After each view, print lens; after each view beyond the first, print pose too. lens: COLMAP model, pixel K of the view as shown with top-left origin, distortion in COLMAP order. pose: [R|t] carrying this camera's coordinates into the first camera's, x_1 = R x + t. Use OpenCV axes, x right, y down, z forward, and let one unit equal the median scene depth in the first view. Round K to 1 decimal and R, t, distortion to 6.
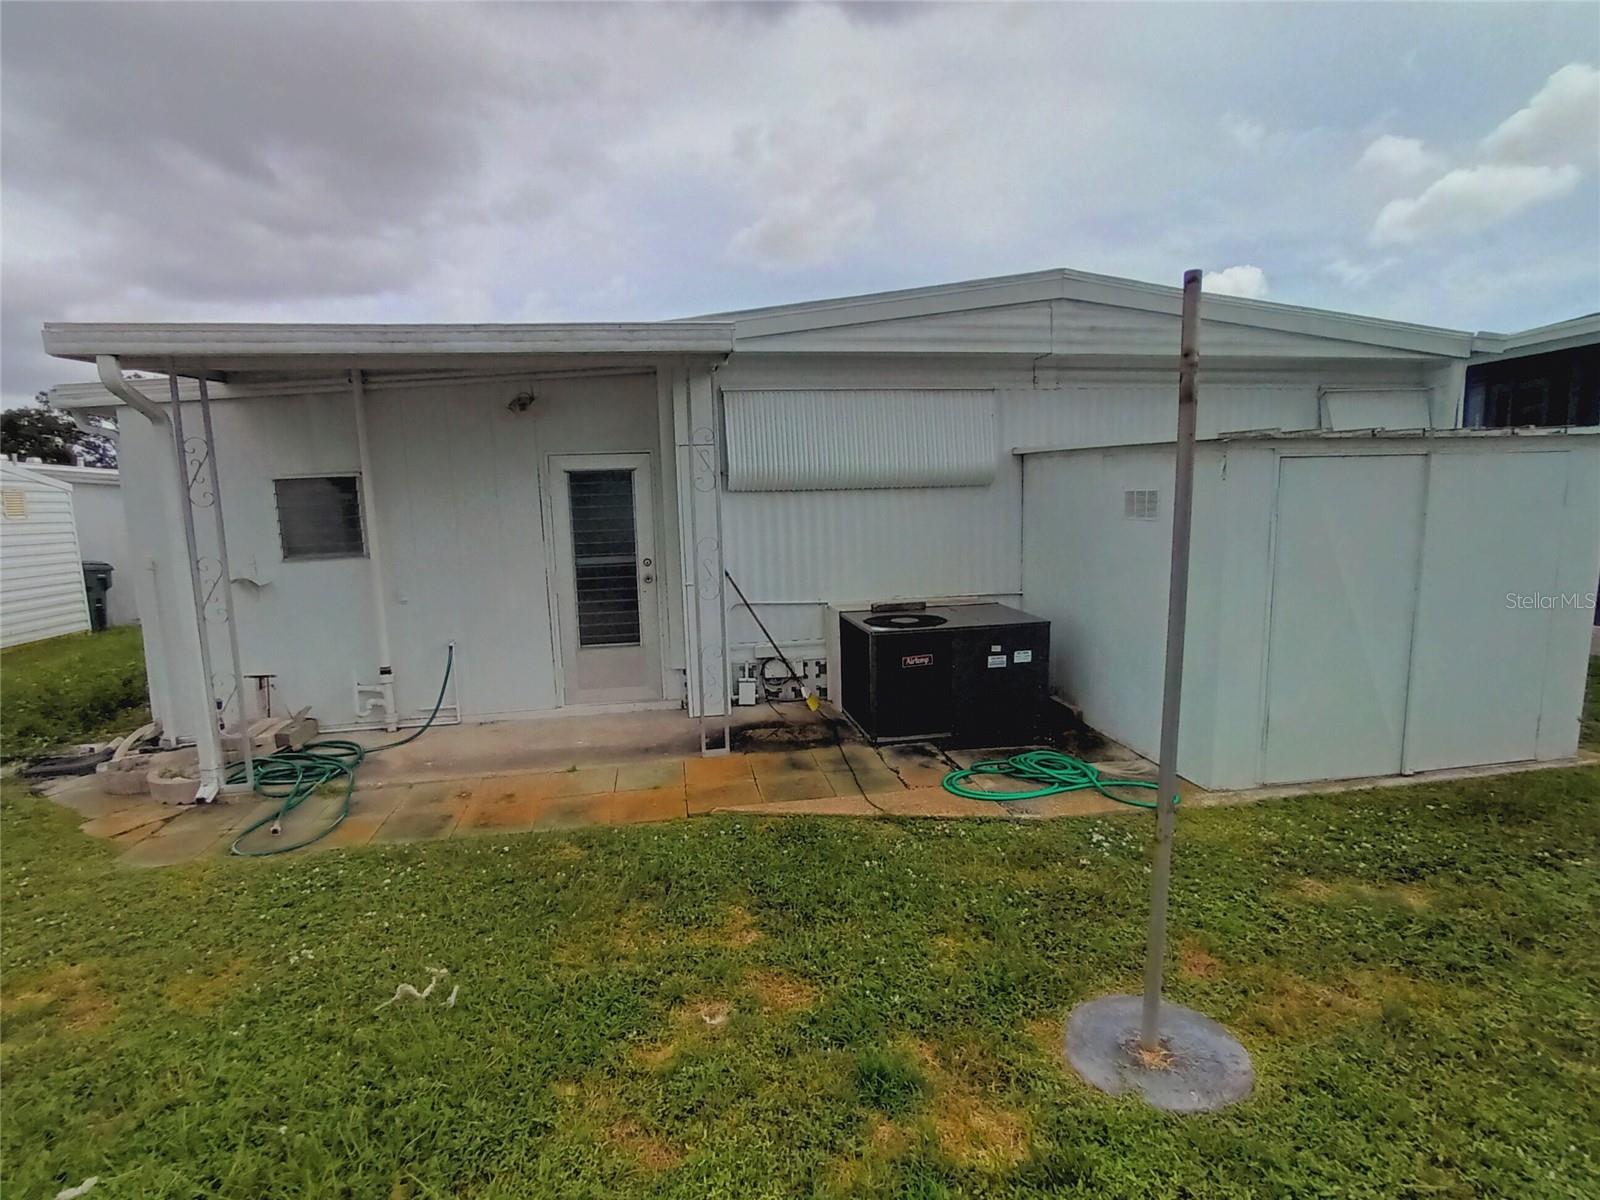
lens RADIAL K [[806.1, 0, 807.7], [0, 806.1, 608.3], [0, 0, 1]] dist [-0.061211, 0.041425]
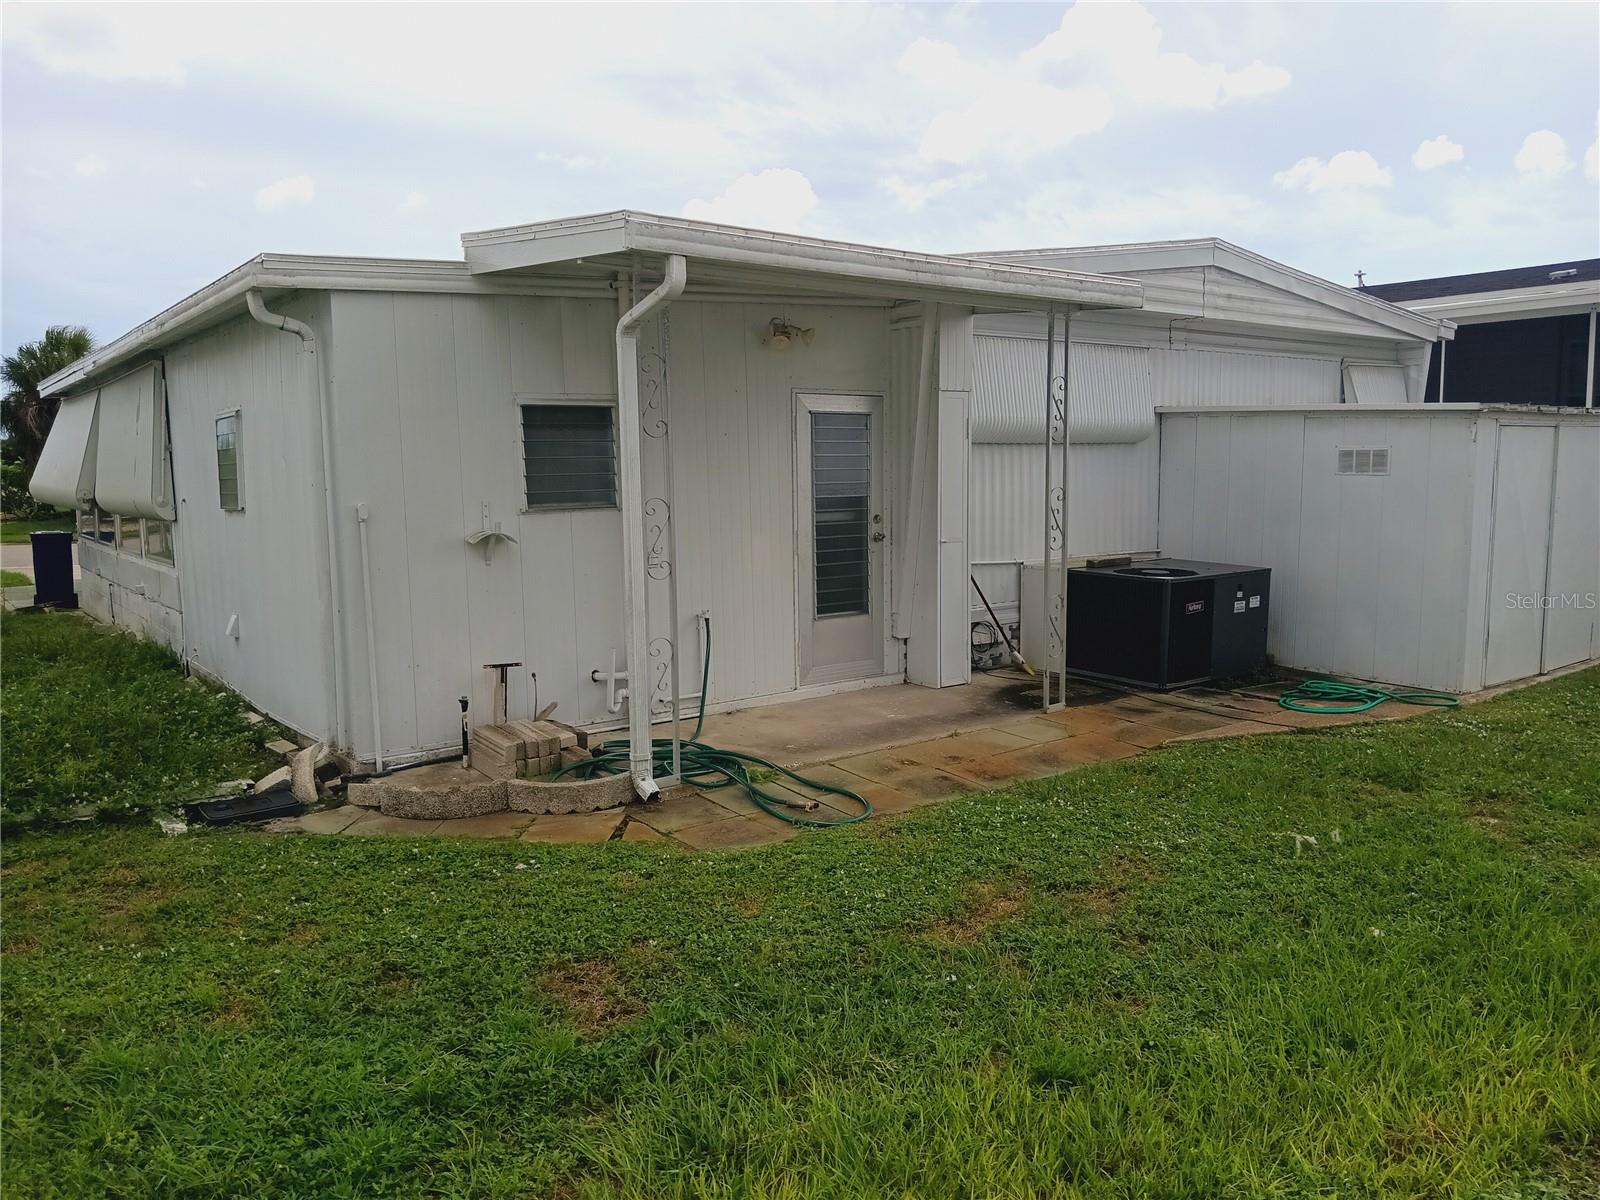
lens RADIAL K [[1203.5, 0, 811.2], [0, 1203.5, 594.8], [0, 0, 1]] dist [0.029912, -0.088408]
pose [[0.885305, -0.029338, 0.464085, -0.927974], [0.043017, 0.998895, -0.018912, 0.051363], [-0.463017, 0.036706, 0.885589, -0.147496]]
